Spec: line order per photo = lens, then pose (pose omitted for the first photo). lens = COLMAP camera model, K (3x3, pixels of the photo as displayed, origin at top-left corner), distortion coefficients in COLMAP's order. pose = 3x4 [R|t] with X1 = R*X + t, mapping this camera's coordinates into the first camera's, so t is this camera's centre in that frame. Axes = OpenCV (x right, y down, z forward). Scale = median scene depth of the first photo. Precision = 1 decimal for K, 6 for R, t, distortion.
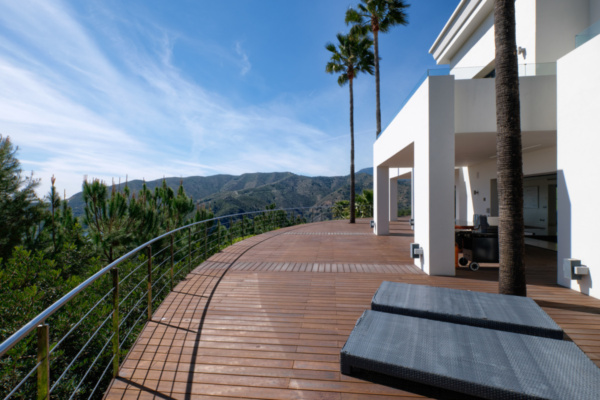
lens RADIAL K [[288.4, 0, 300.0], [0, 288.4, 200.0], [0, 0, 1]] dist [-0.001457, -0.000128]
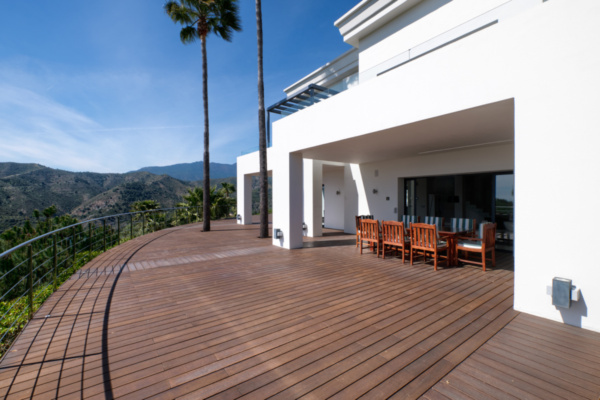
lens RADIAL K [[265.8, 0, 300.1], [0, 265.8, 205.6], [0, 0, 1]] dist [0.002418, 0.000813]
pose [[0.738357, -0.020249, 0.674106, -0.107665], [0.004687, 0.999679, 0.024895, -0.000755], [-0.674394, -0.015222, 0.738215, 0.319100]]
